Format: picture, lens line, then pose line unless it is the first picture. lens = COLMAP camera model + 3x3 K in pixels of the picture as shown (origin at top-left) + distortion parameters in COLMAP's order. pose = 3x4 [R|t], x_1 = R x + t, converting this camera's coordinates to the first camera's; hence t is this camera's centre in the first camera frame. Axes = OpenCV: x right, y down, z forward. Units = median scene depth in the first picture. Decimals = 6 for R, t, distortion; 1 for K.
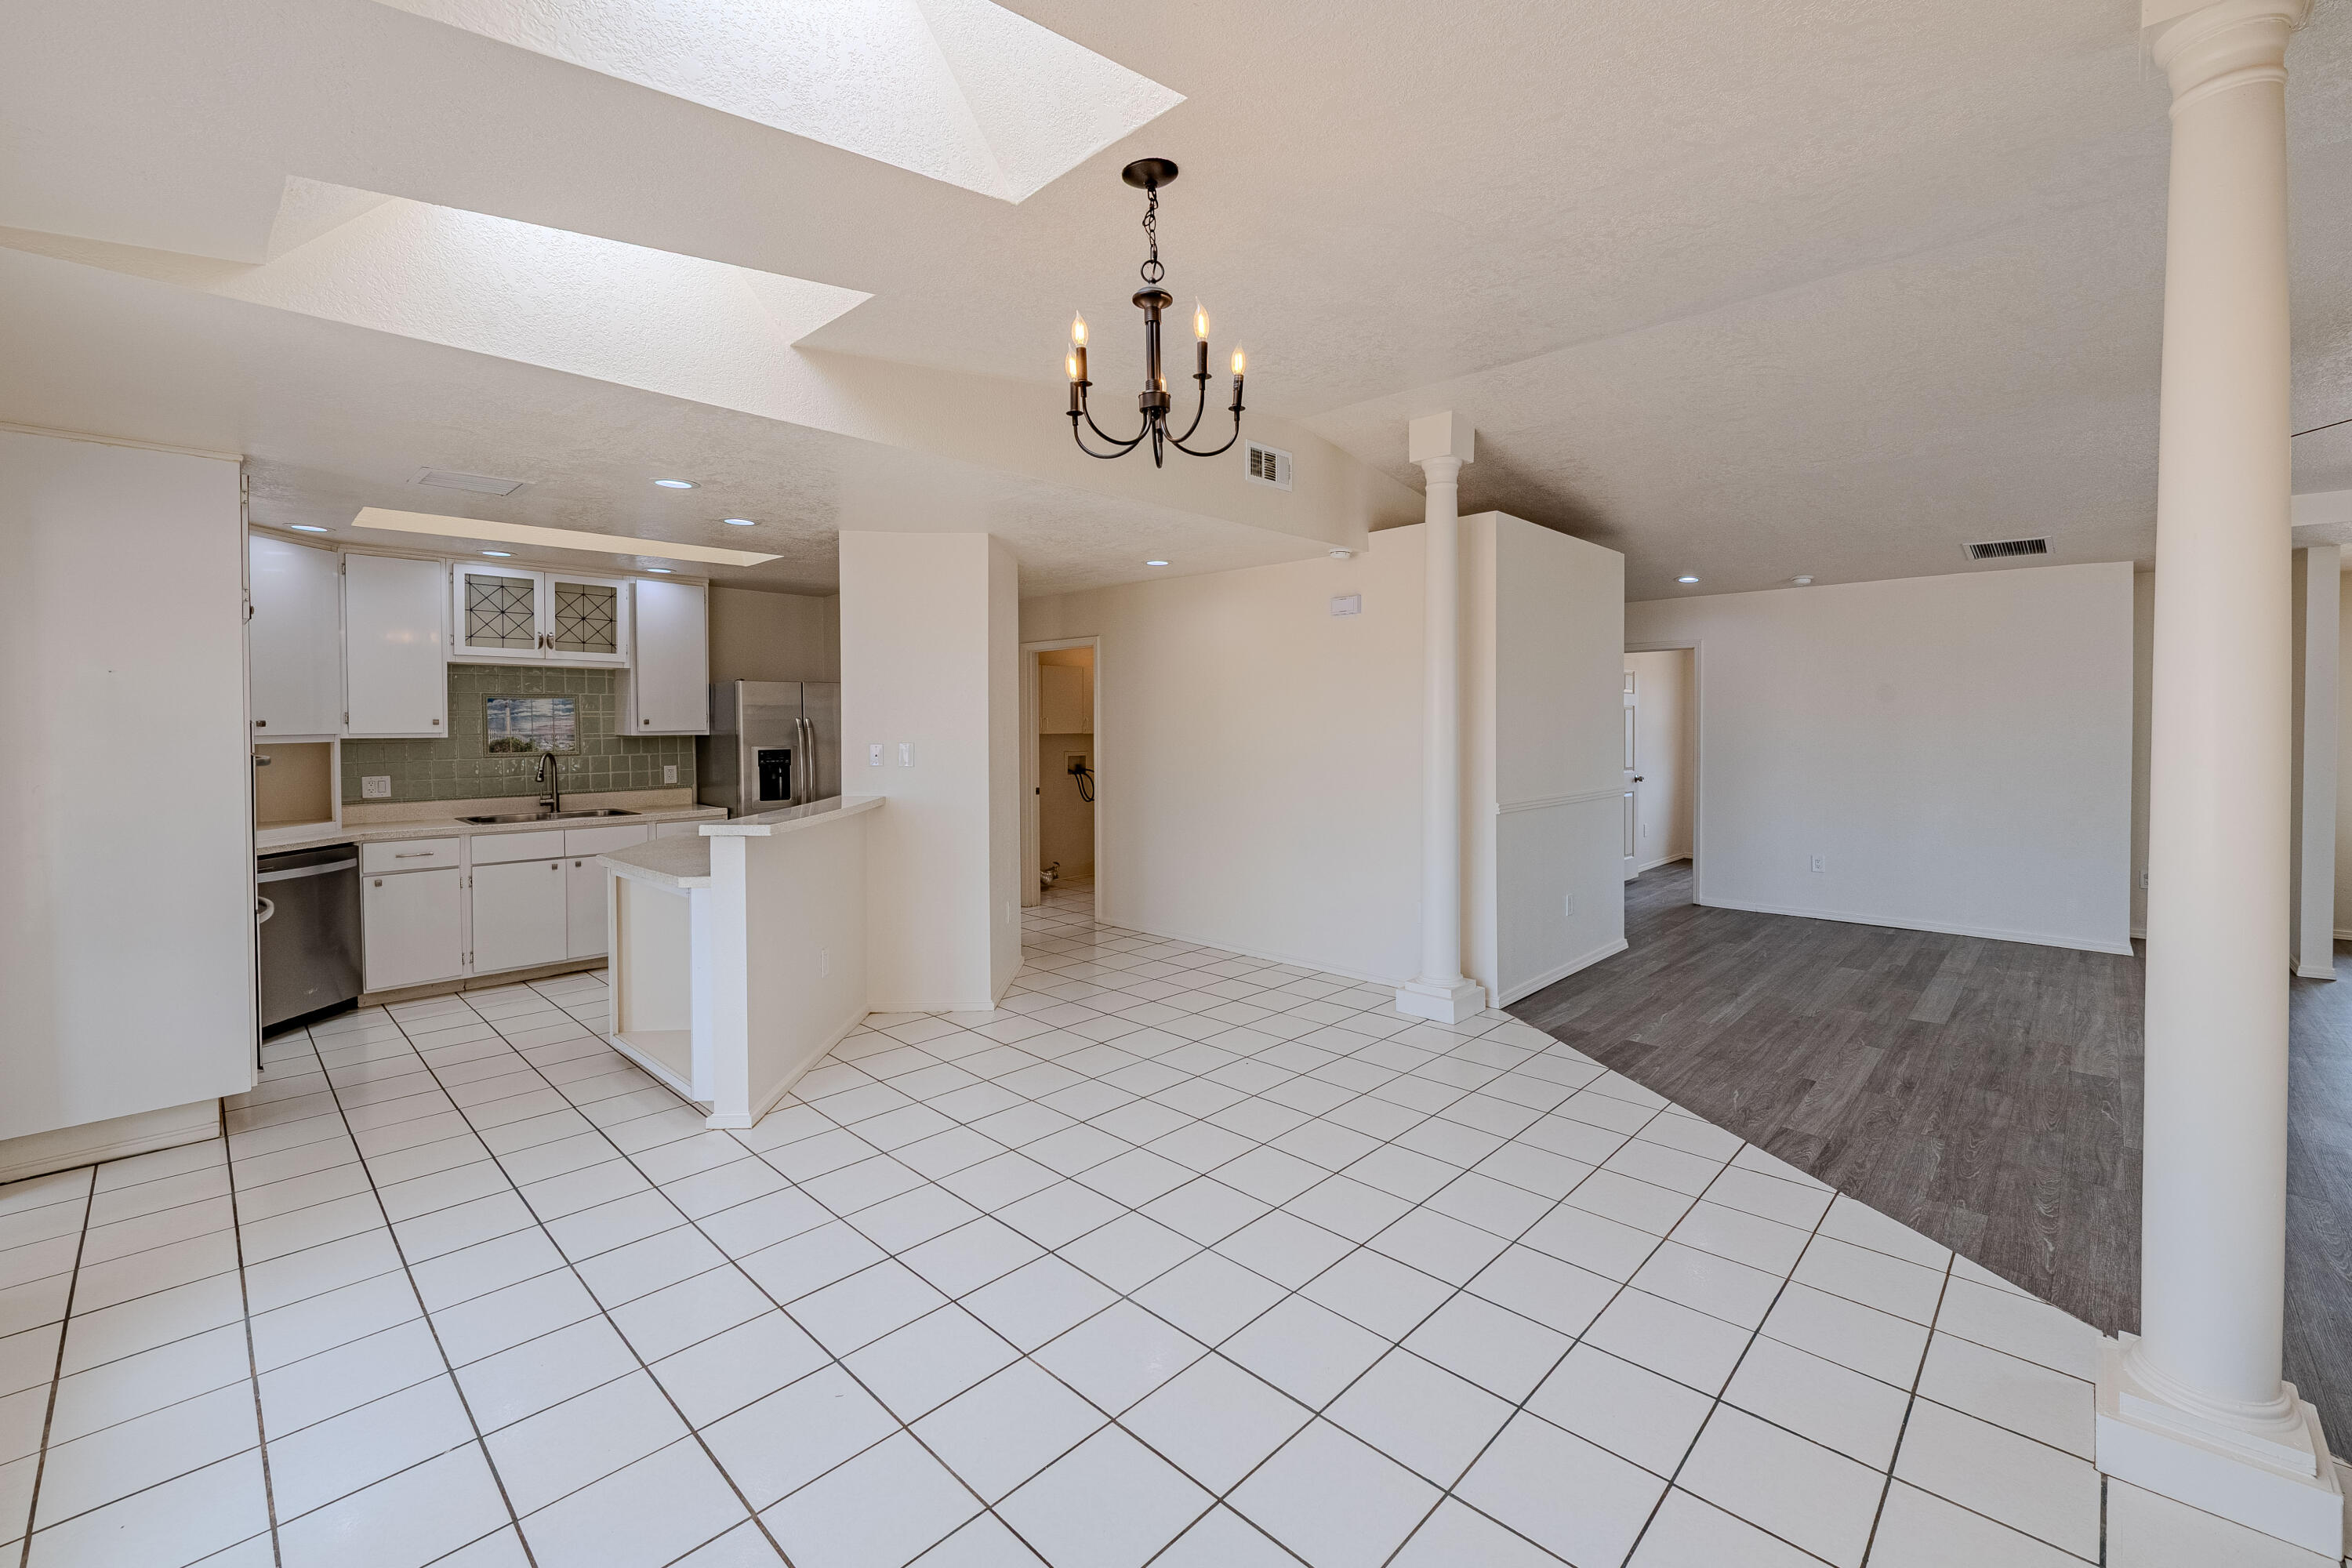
lens RADIAL K [[960.2, 0, 1195.8], [0, 960.2, 740.6], [0, 0, 1]] dist [0.003054, -0.004318]
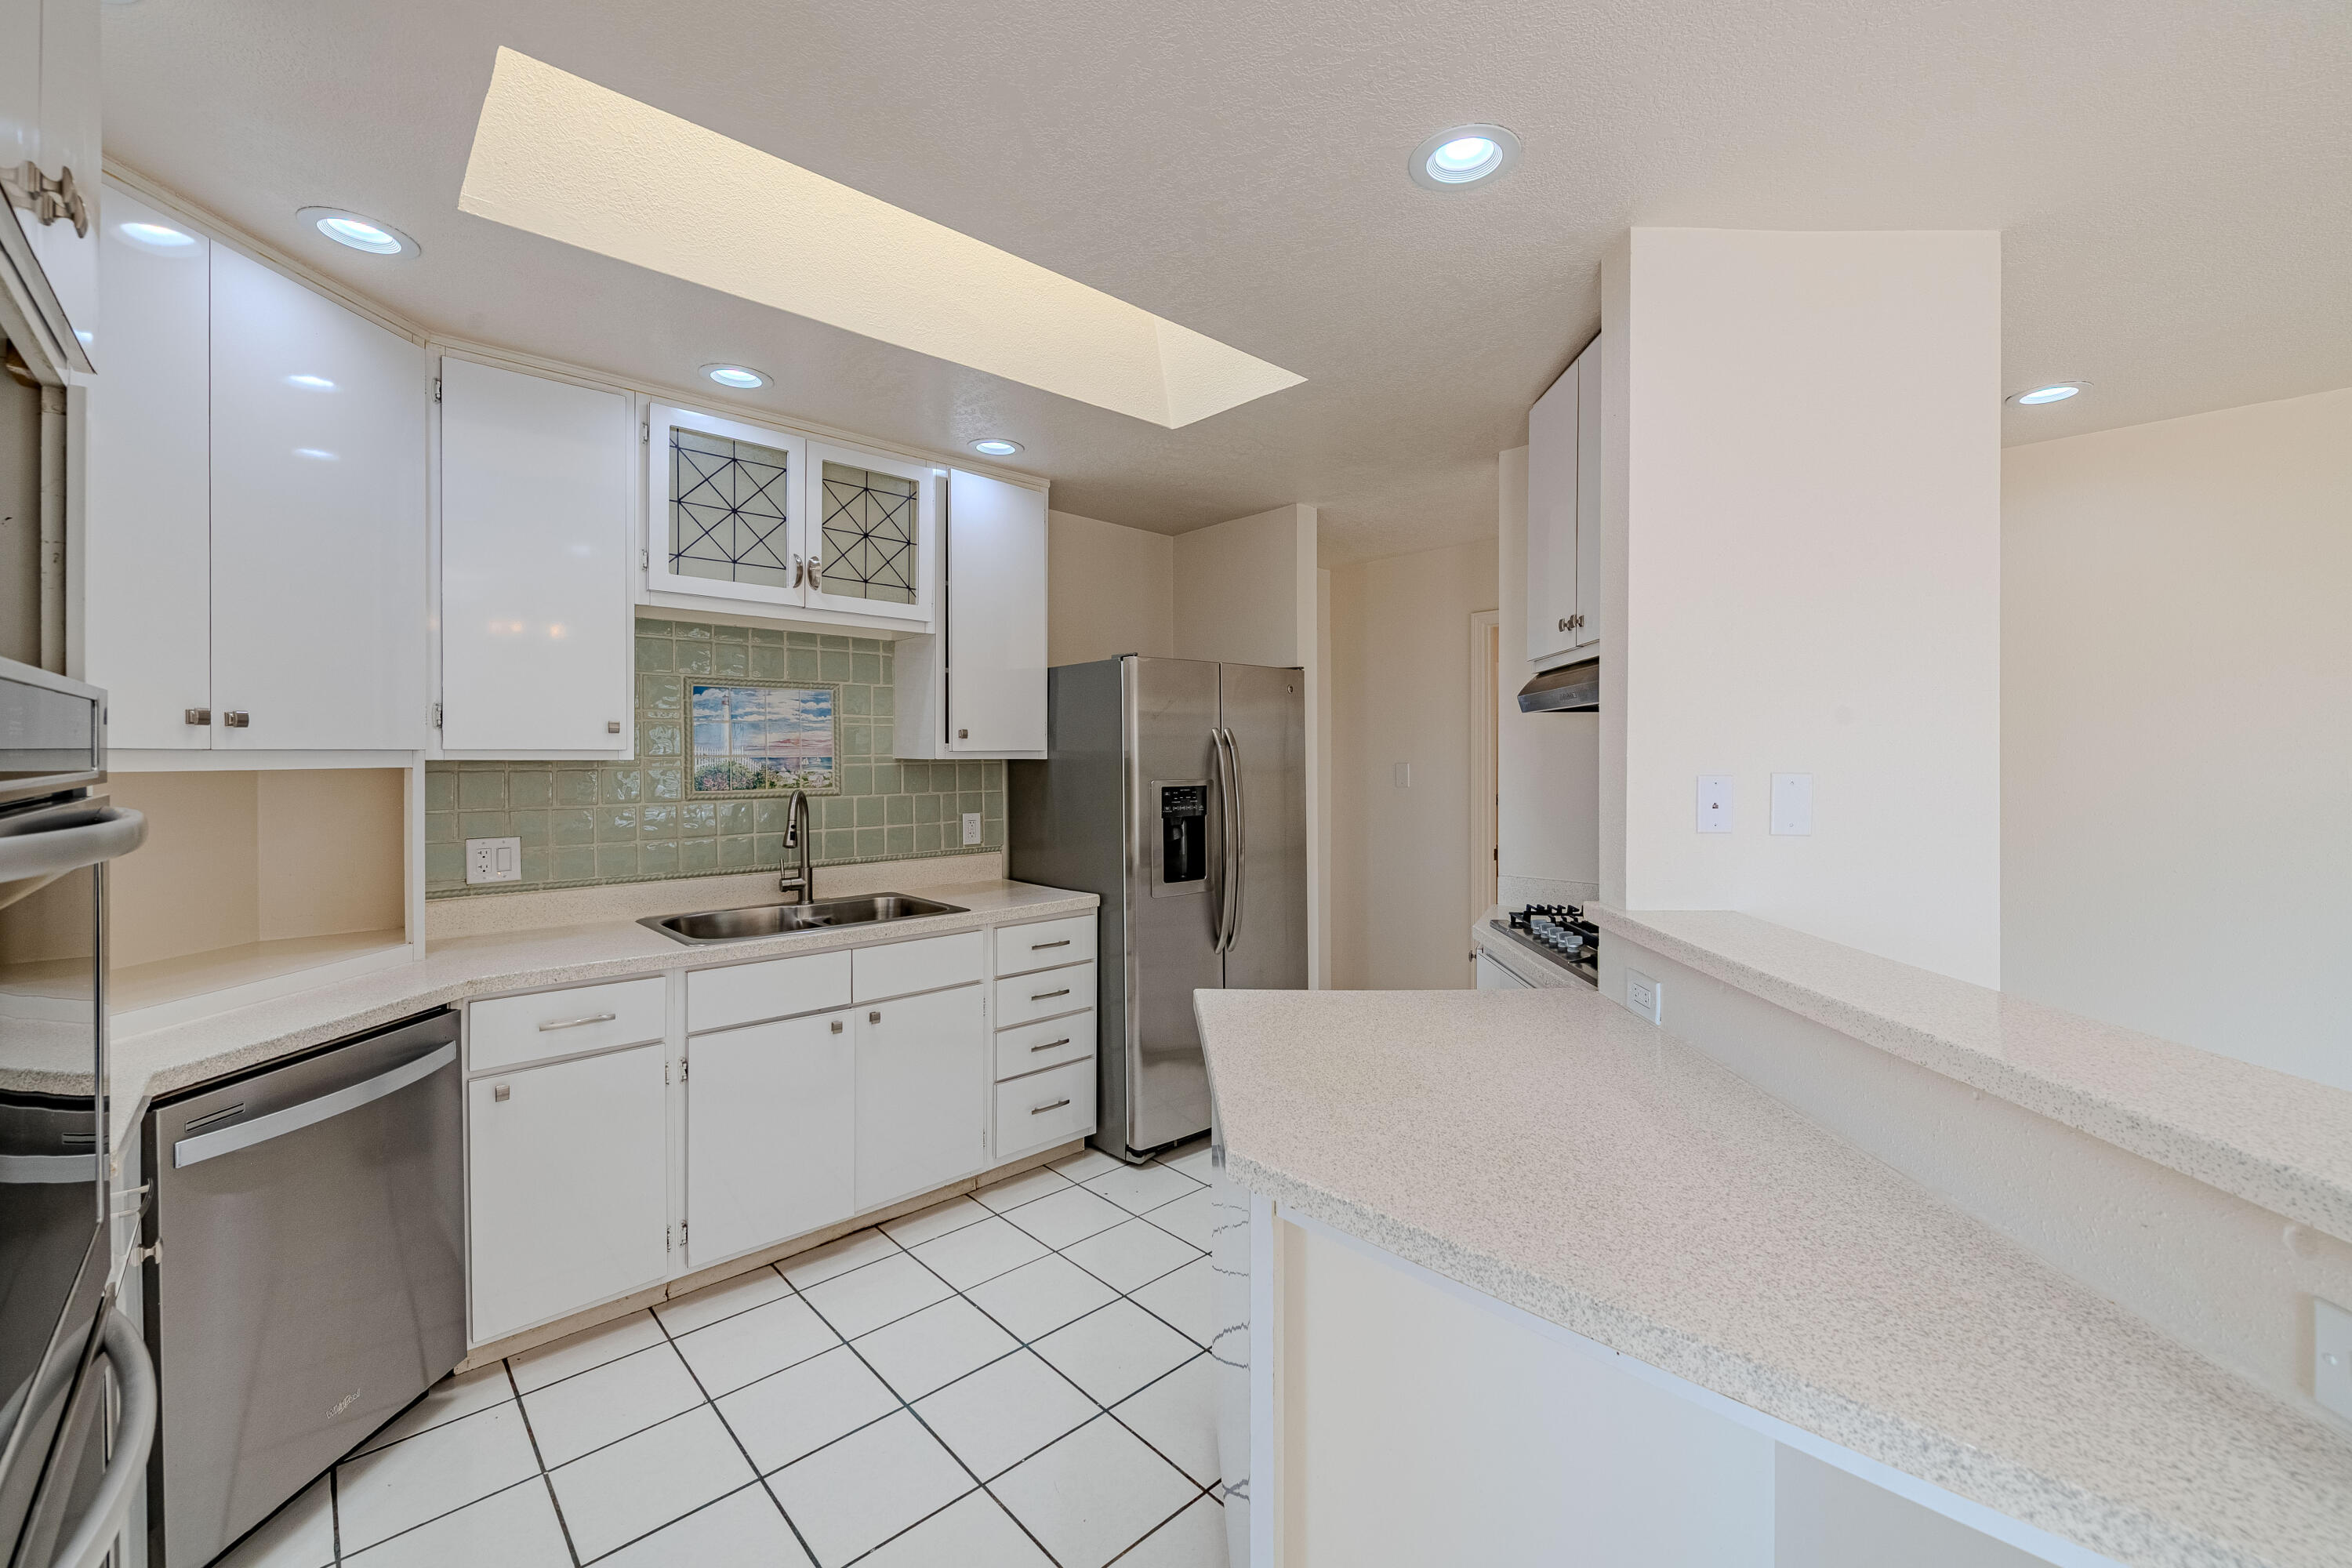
lens RADIAL K [[960.2, 0, 1159.4], [0, 960.2, 756.3], [0, 0, 1]] dist [0.003054, -0.004318]
pose [[0.996752, 0.000971, -0.080528, -0.483596], [-0.002320, 0.999859, -0.016658, 0.002216], [0.080501, 0.016791, 0.996613, 0.547011]]
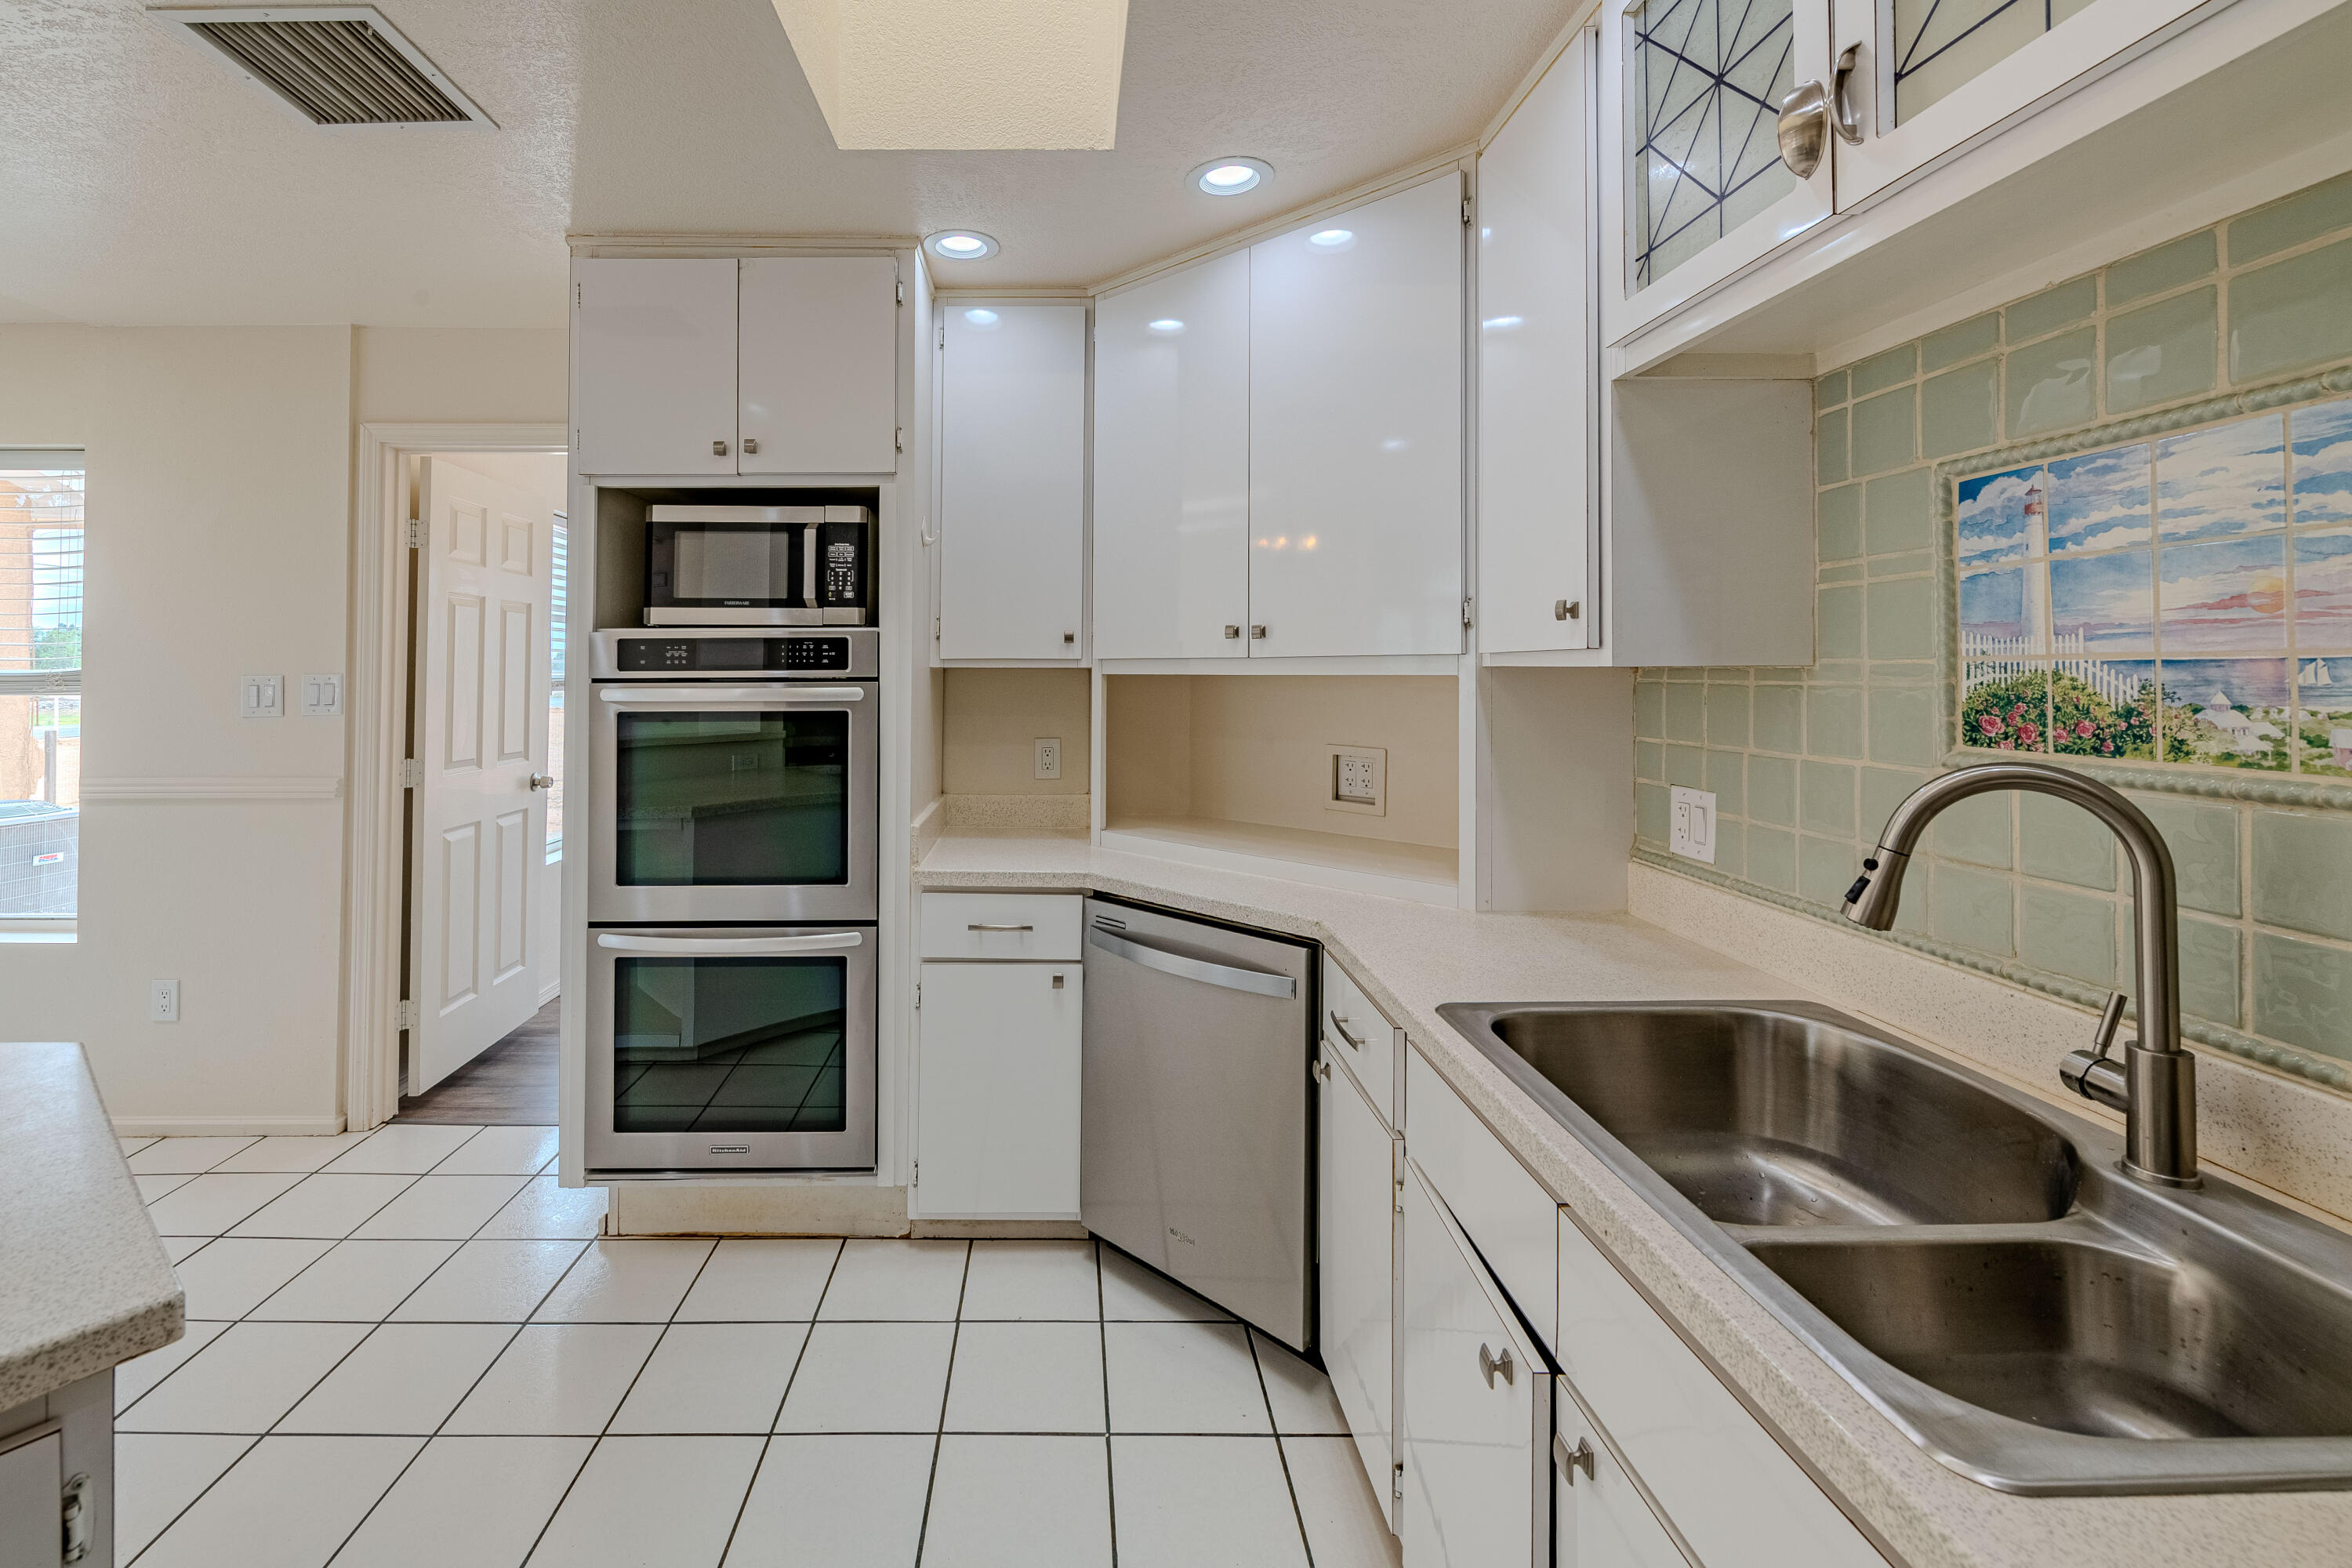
lens RADIAL K [[960.2, 0, 1062.3], [0, 960.2, 646.1], [0, 0, 1]] dist [0.003054, -0.004318]
pose [[-0.723158, -0.012299, -0.690573, -0.496249], [-0.008503, 0.999924, -0.008904, -0.005601], [0.690631, -0.000567, -0.723207, 1.108814]]
